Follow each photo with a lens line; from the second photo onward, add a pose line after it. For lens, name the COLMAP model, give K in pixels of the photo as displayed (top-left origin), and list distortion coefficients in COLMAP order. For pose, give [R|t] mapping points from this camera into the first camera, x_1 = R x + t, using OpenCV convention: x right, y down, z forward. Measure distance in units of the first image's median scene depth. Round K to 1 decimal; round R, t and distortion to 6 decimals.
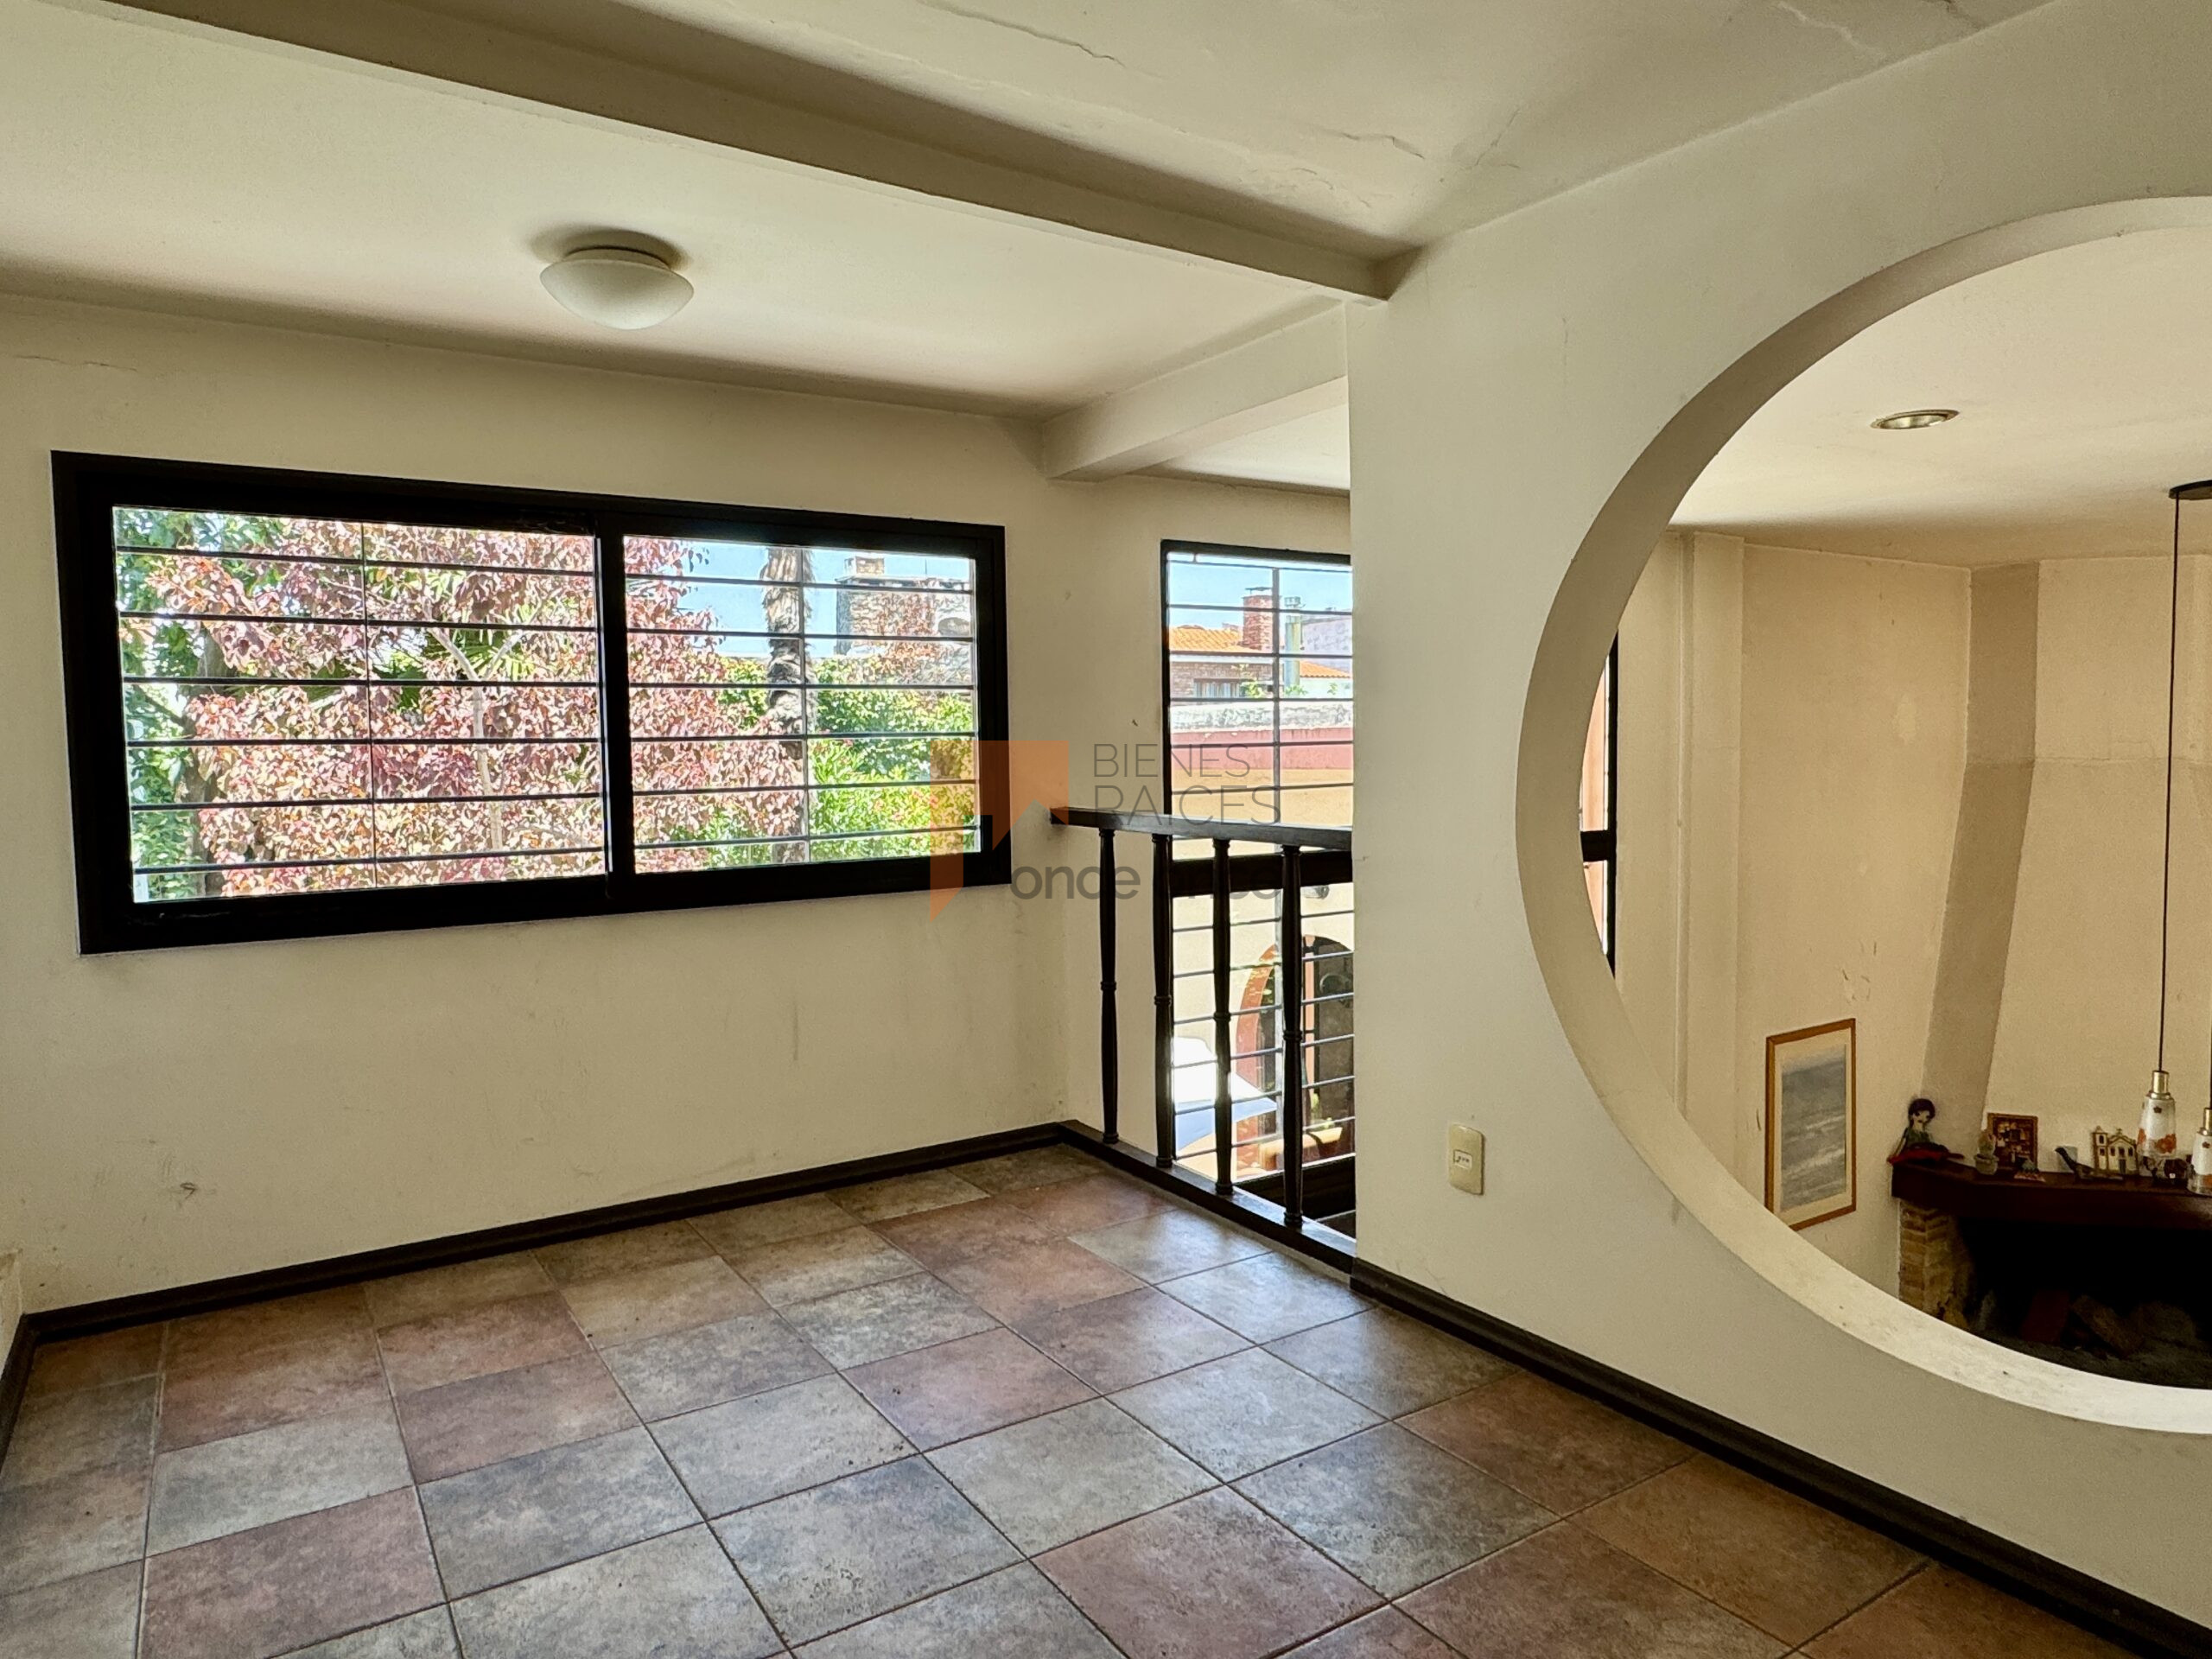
lens RADIAL K [[1358.2, 0, 1100.4], [0, 1358.2, 826.8], [0, 0, 1]] dist [-0.002143, 0.000657]
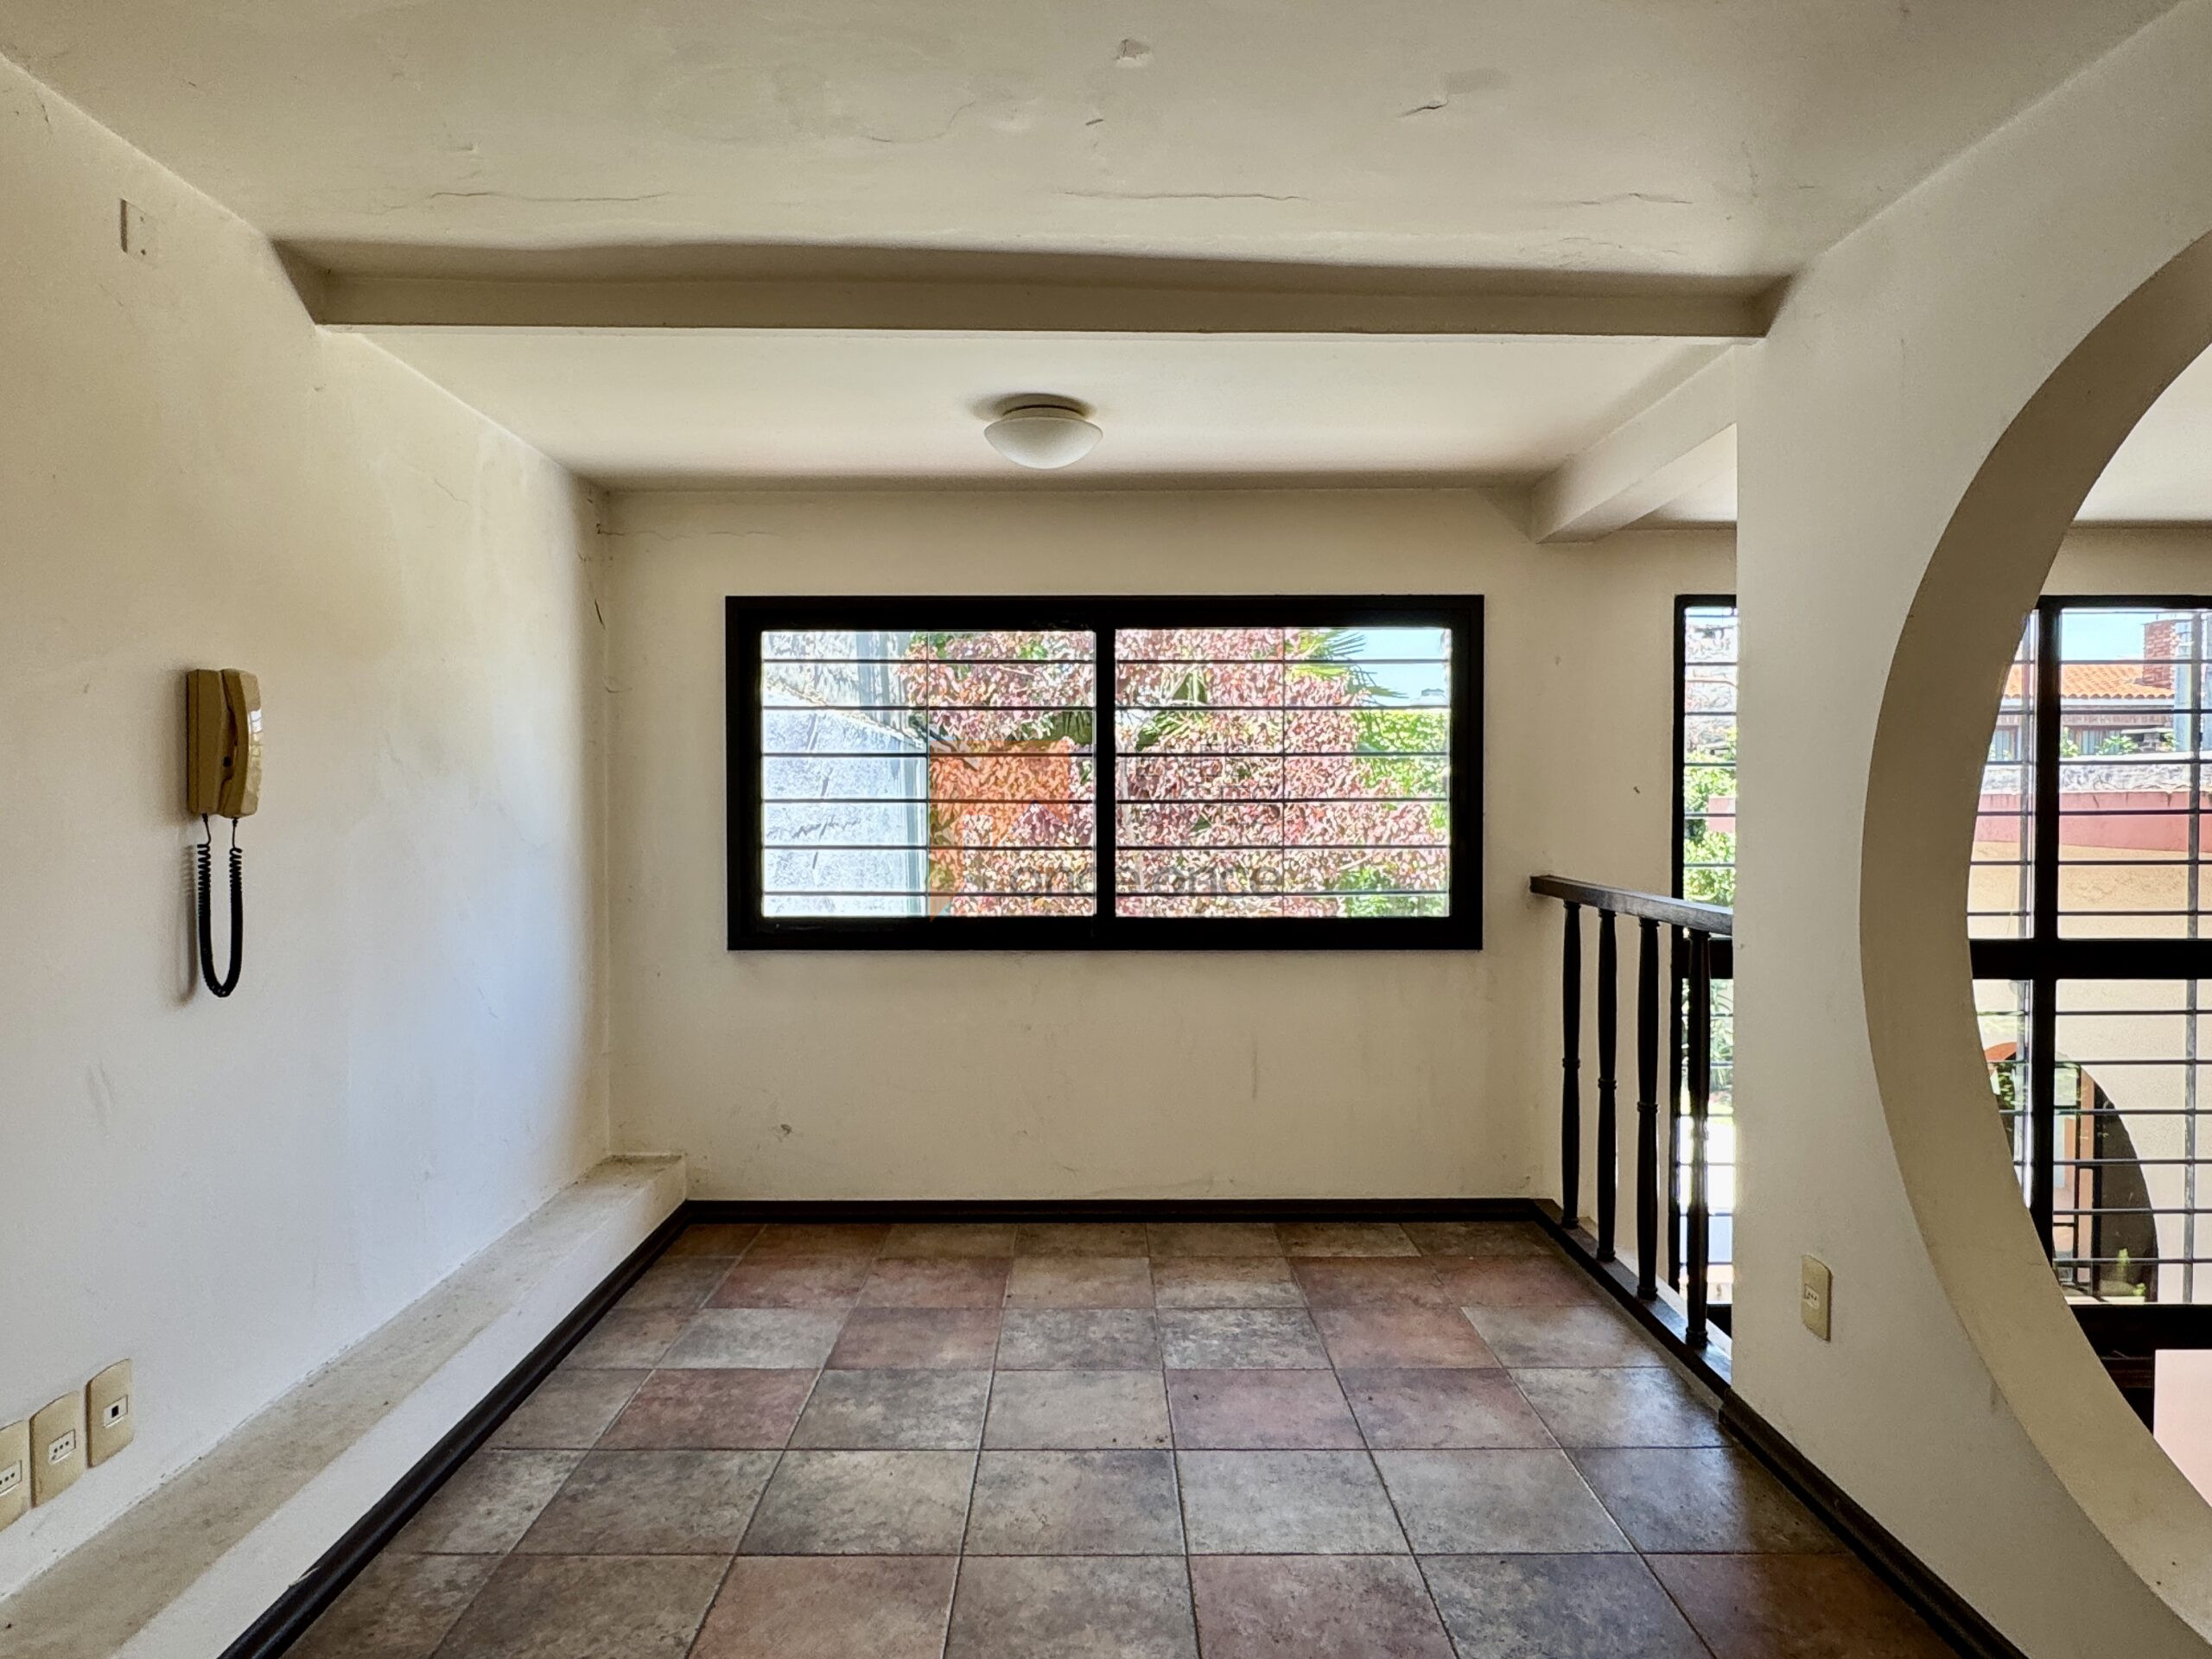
lens RADIAL K [[1358.2, 0, 1105.9], [0, 1358.2, 837.2], [0, 0, 1]] dist [-0.002143, 0.000657]
pose [[0.849995, 0.027962, -0.526049, 0.306259], [-0.044483, 0.998834, -0.018782, -0.013715], [0.524910, 0.039365, 0.850247, 0.002004]]
